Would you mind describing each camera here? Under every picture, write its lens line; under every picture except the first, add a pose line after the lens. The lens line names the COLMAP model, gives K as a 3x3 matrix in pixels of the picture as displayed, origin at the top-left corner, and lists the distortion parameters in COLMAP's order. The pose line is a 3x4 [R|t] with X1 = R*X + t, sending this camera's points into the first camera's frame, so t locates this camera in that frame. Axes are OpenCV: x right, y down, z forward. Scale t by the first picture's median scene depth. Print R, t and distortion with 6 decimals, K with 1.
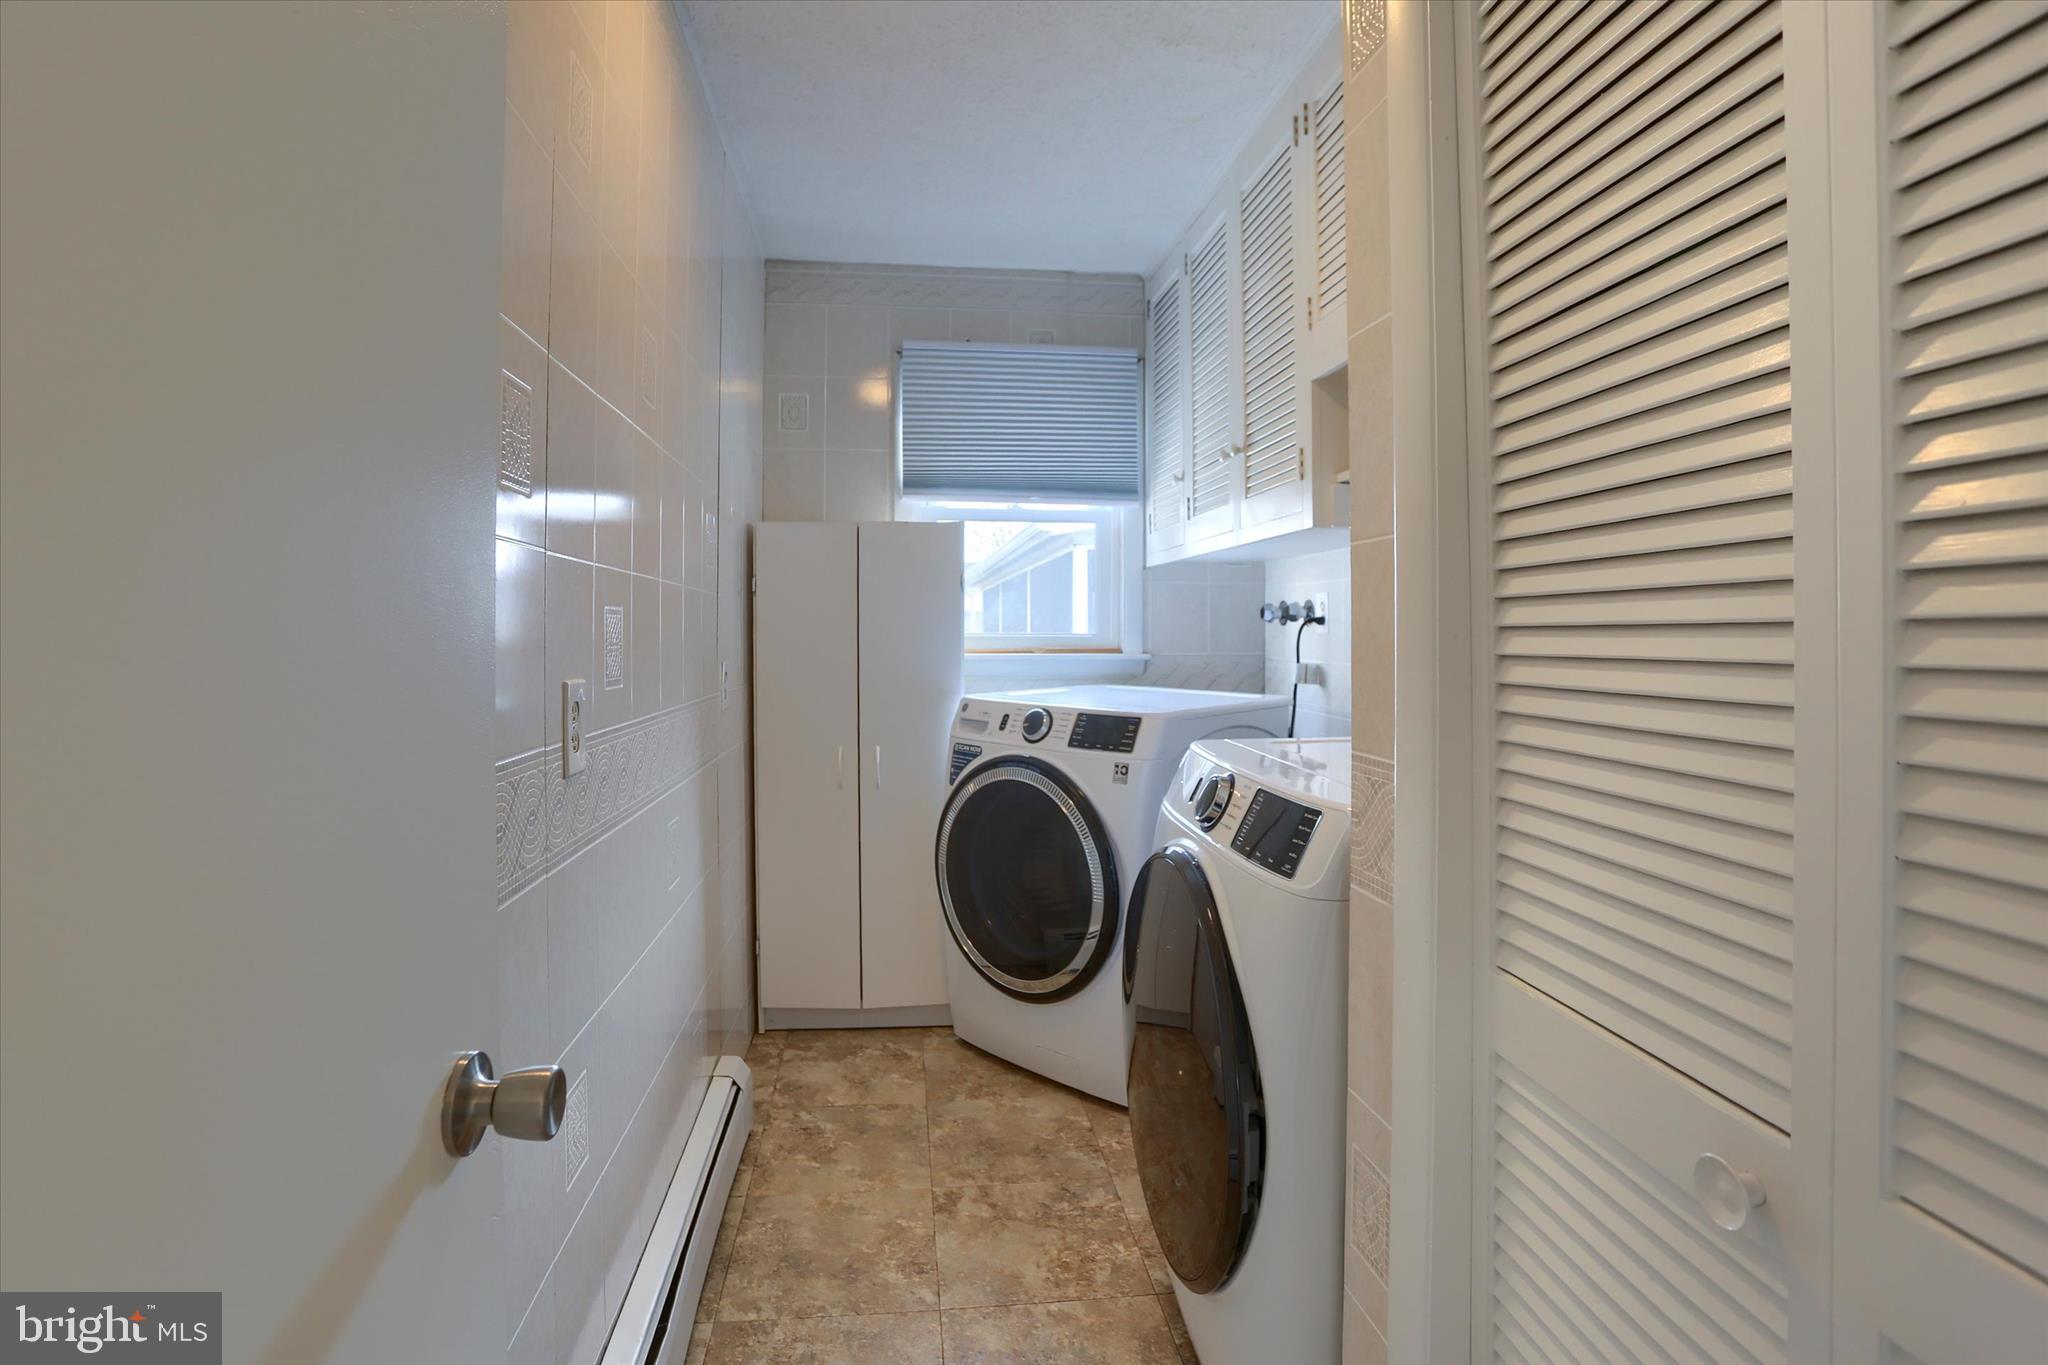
lens RADIAL K [[1023.5, 0, 968.2], [0, 1023.5, 648.4], [0, 0, 1]] dist [-0.079866, 0.028011]
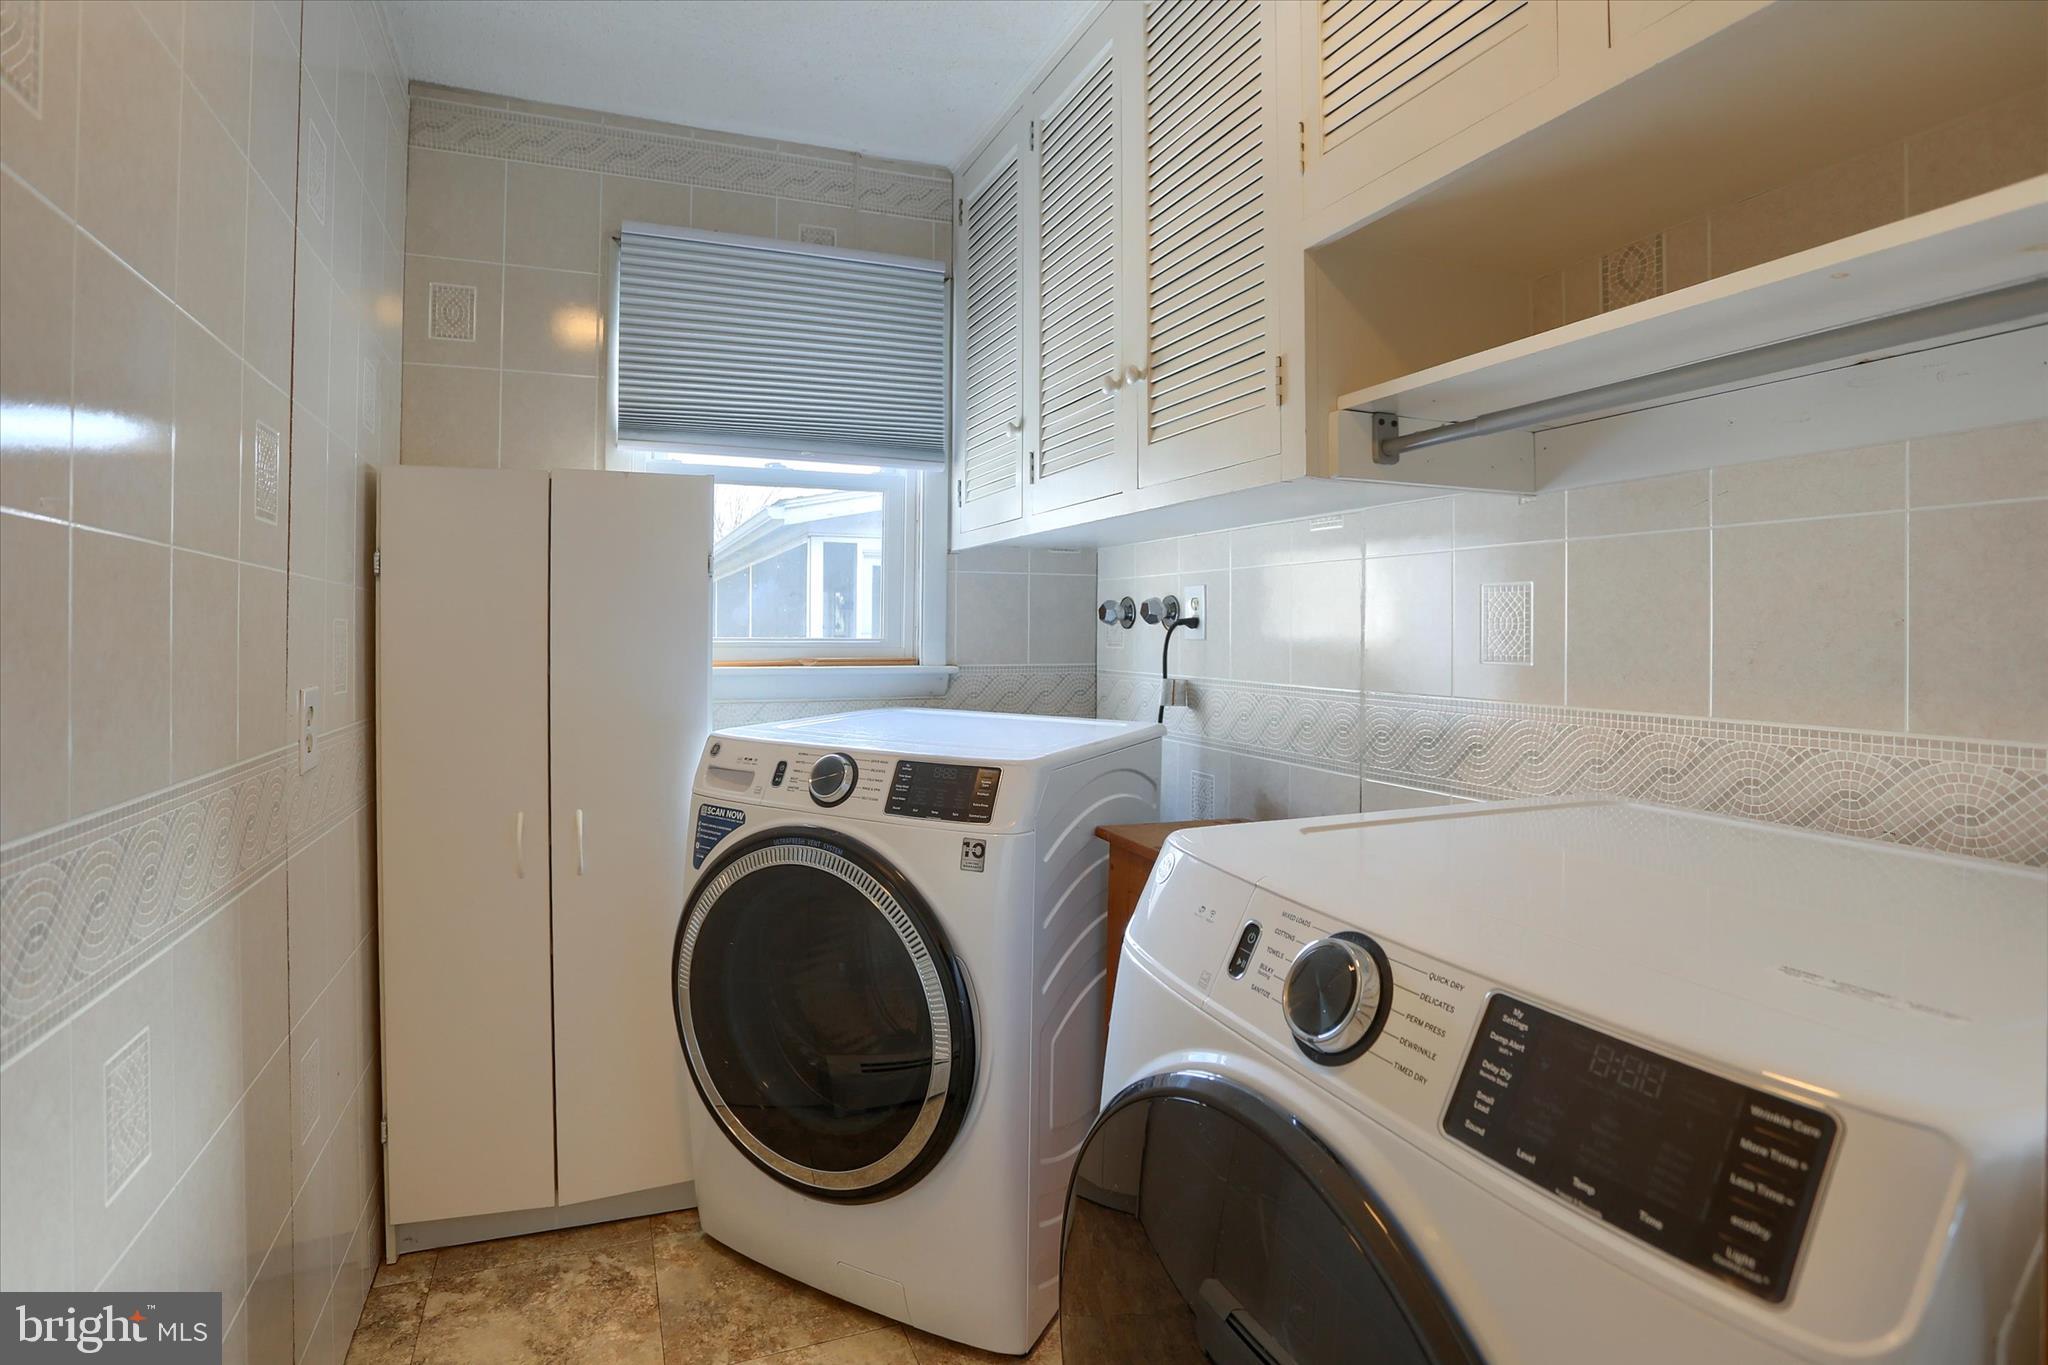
lens RADIAL K [[1159.0, 0, 1021.7], [0, 1159.0, 626.4], [0, 0, 1]] dist [-0.091101, 0.049622]
pose [[0.960015, 0.003505, 0.279927, -0.021271], [0.003056, 0.999731, -0.022999, -0.005203], [-0.279933, 0.022935, 0.959746, 0.211053]]
